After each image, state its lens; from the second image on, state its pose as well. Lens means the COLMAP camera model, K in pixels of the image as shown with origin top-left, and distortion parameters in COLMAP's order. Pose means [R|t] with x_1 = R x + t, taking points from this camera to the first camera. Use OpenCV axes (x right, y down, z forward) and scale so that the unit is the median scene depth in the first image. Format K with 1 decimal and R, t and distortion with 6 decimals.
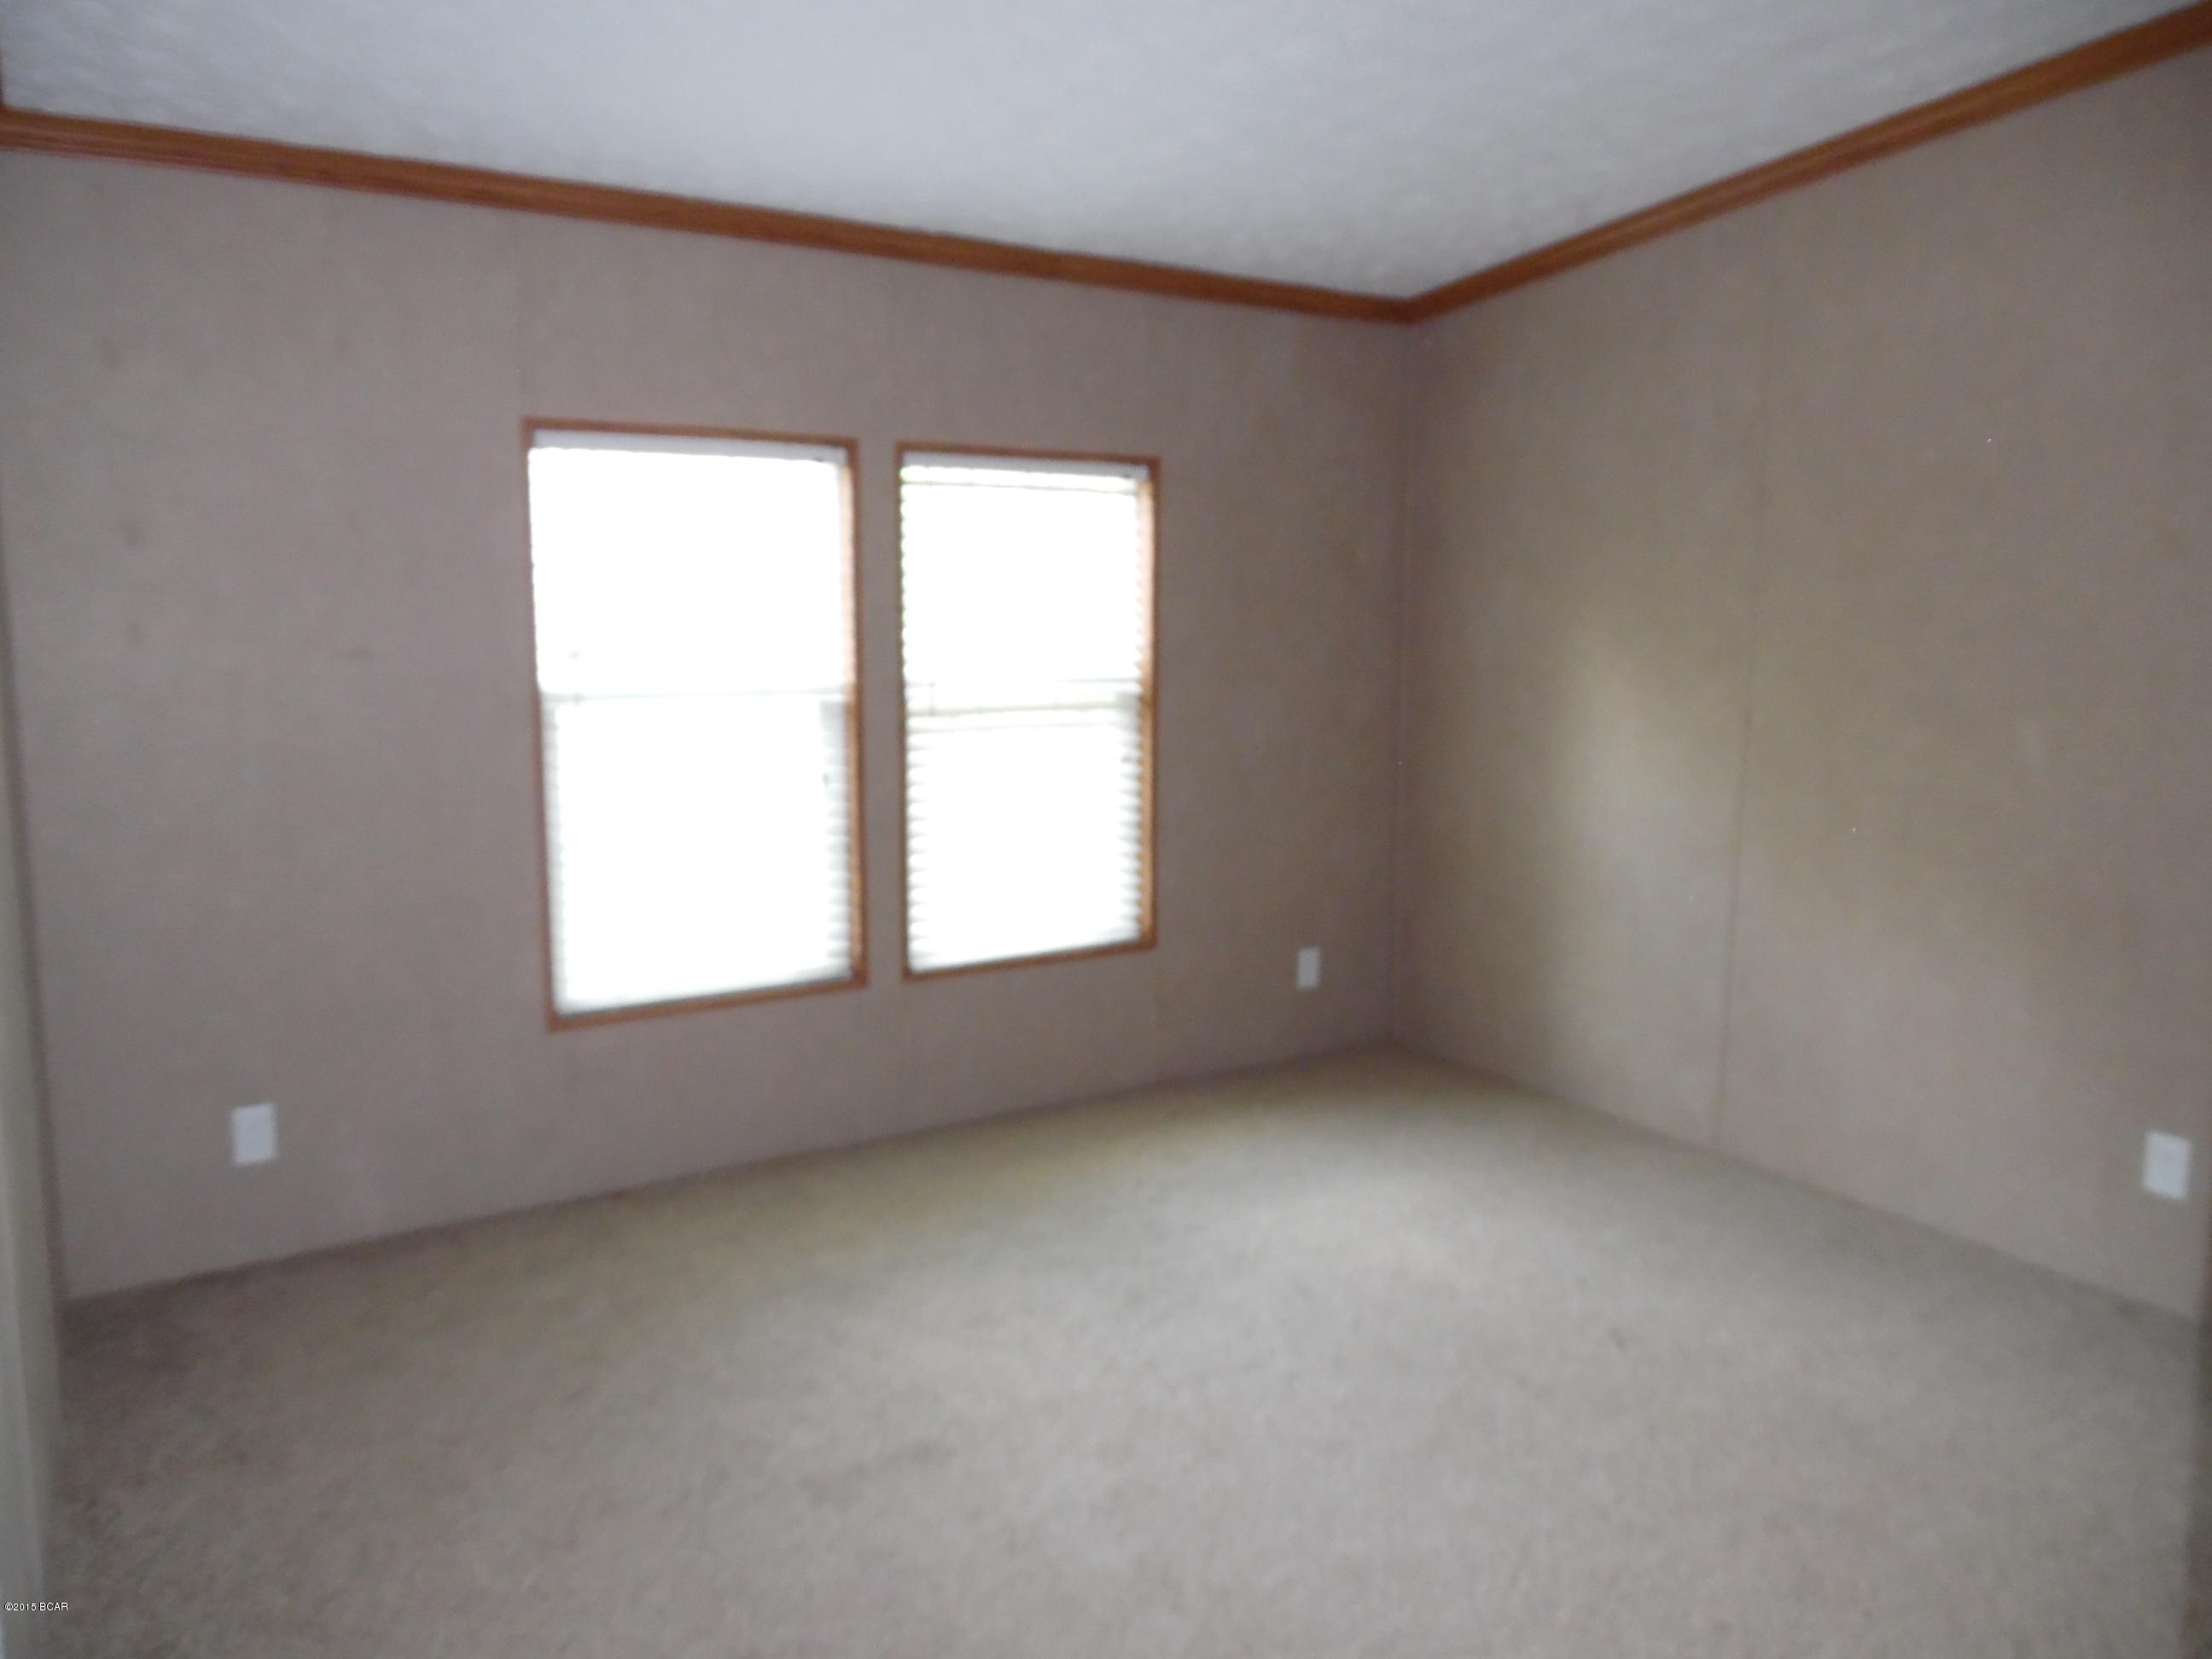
lens RADIAL K [[1566.1, 0, 1105.5], [0, 1566.1, 797.0], [0, 0, 1]] dist [0.002386, -0.023637]
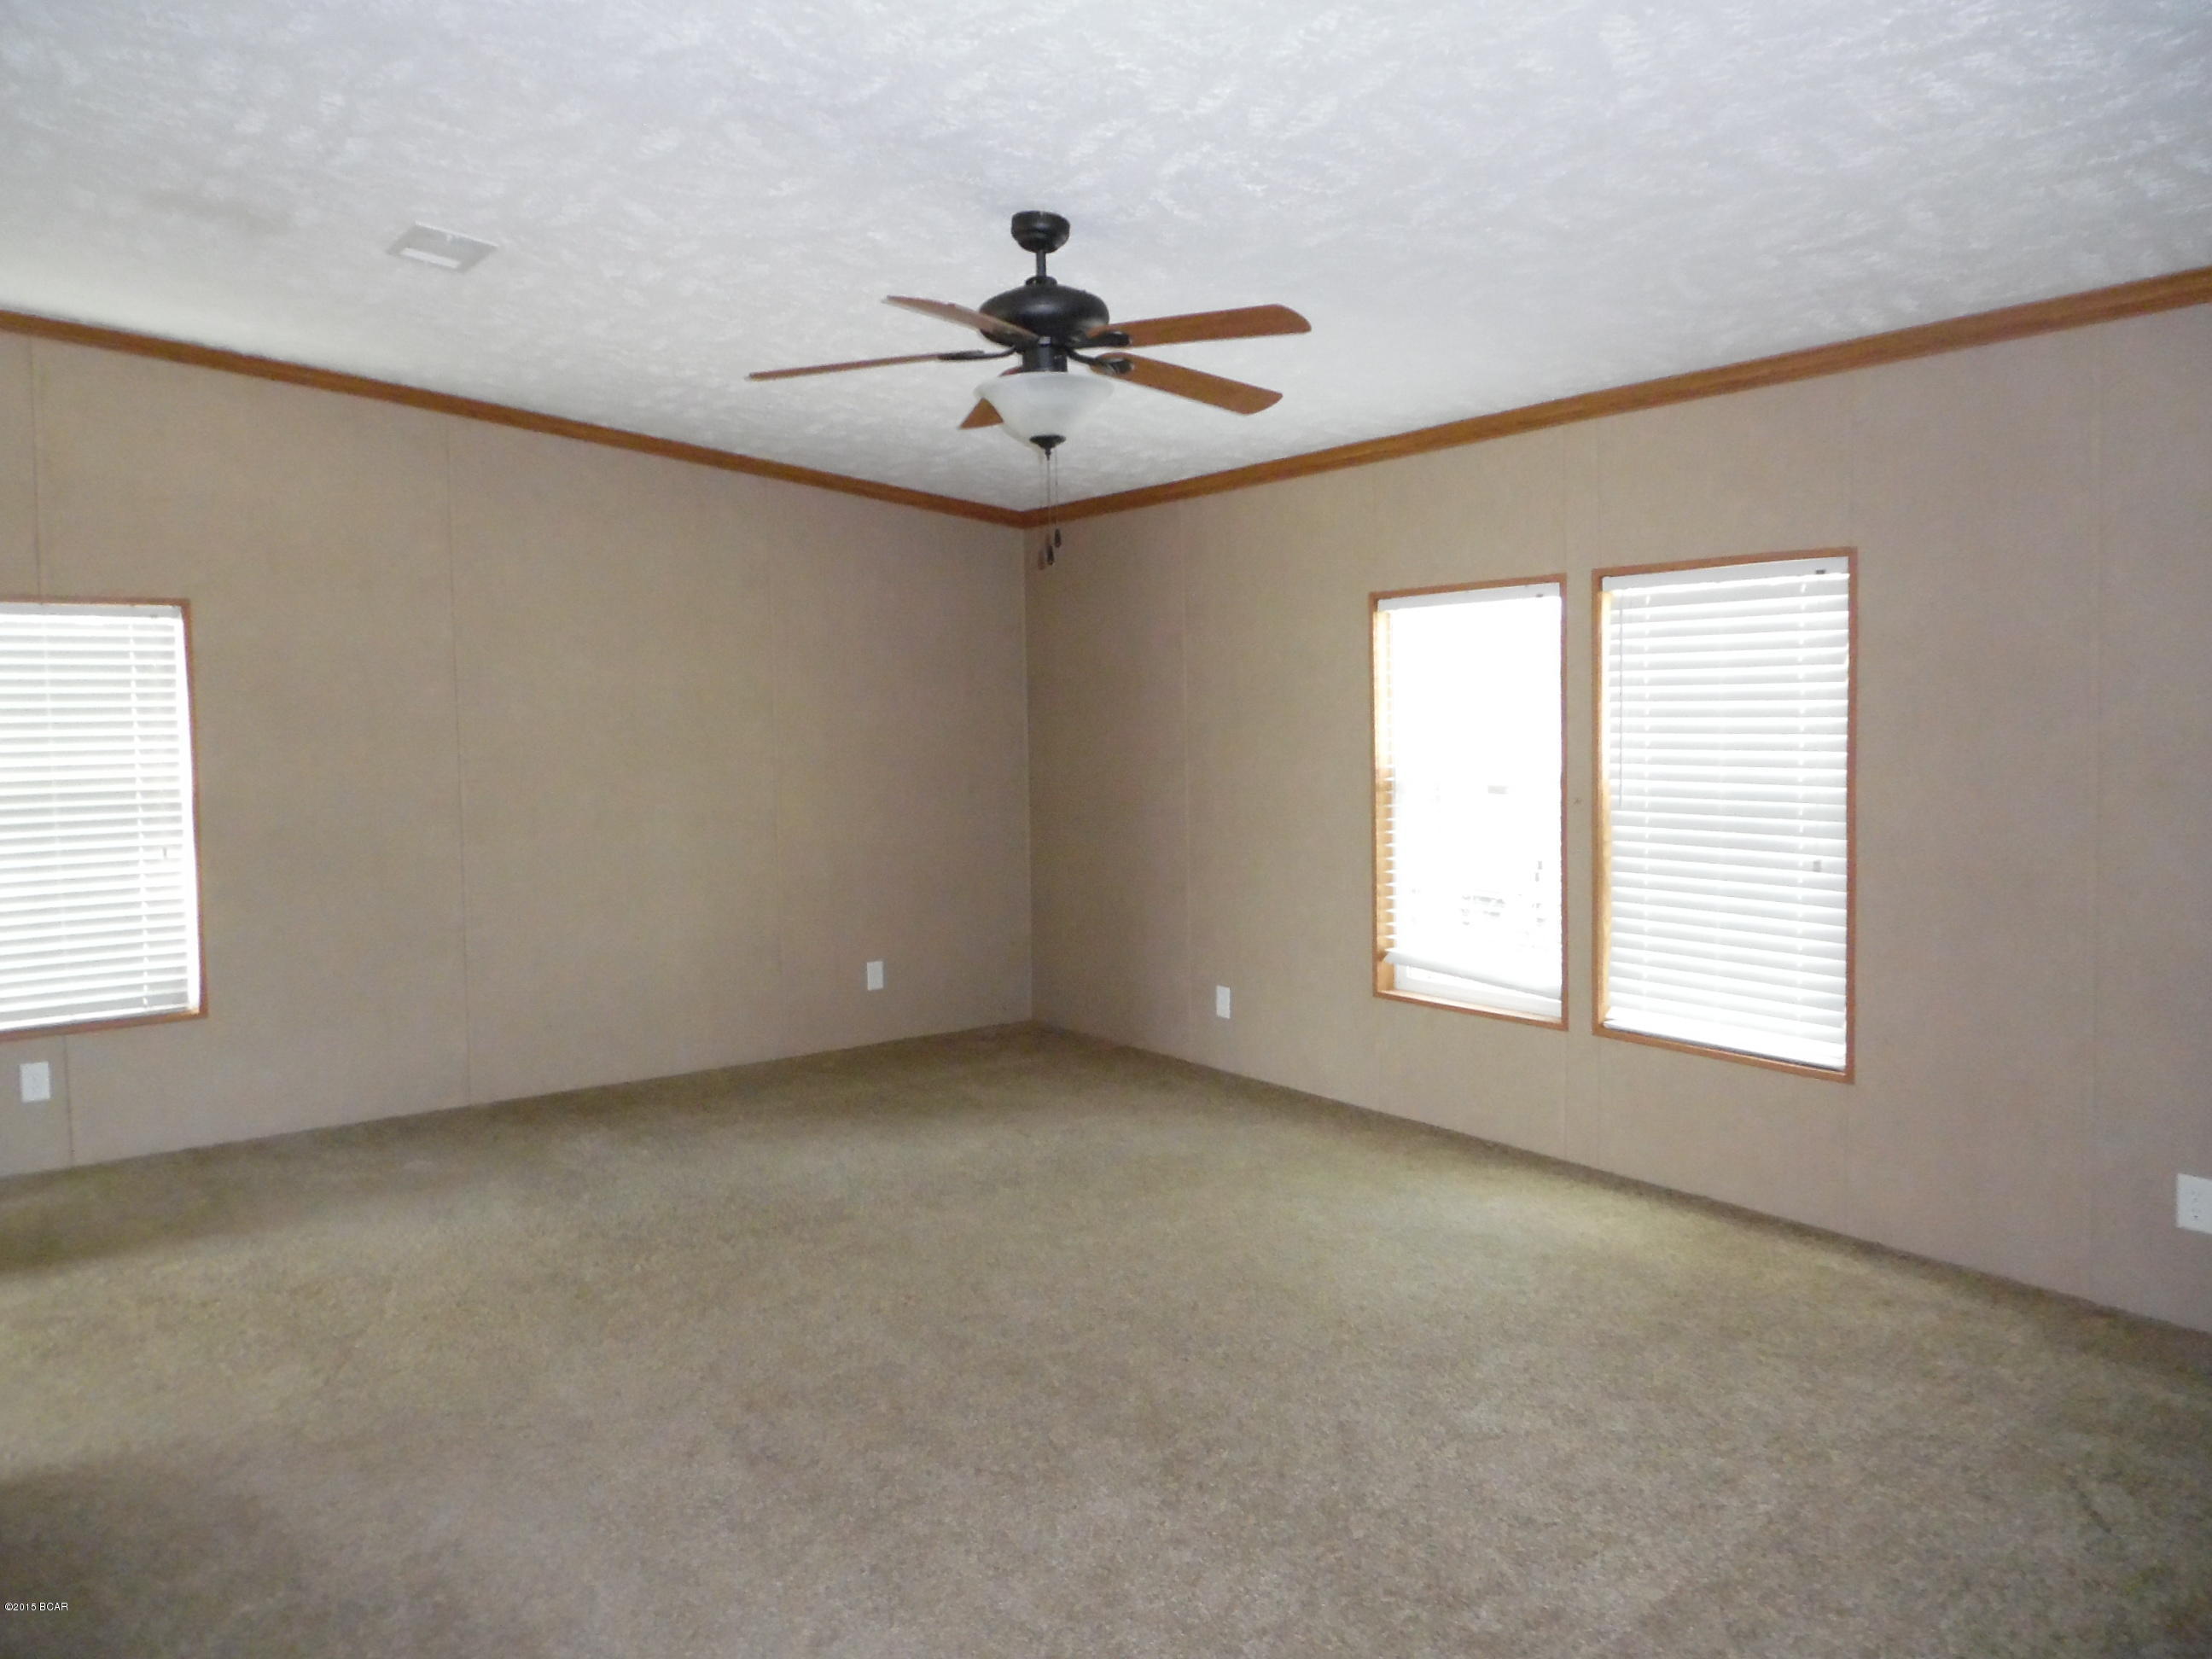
lens RADIAL K [[1566.1, 0, 1105.5], [0, 1566.1, 797.0], [0, 0, 1]] dist [0.002386, -0.023637]
pose [[0.061352, 0.051088, -0.996808, 1.009887], [-0.120931, 0.991712, 0.043384, -0.066146], [0.990763, 0.117884, 0.067022, 0.579761]]
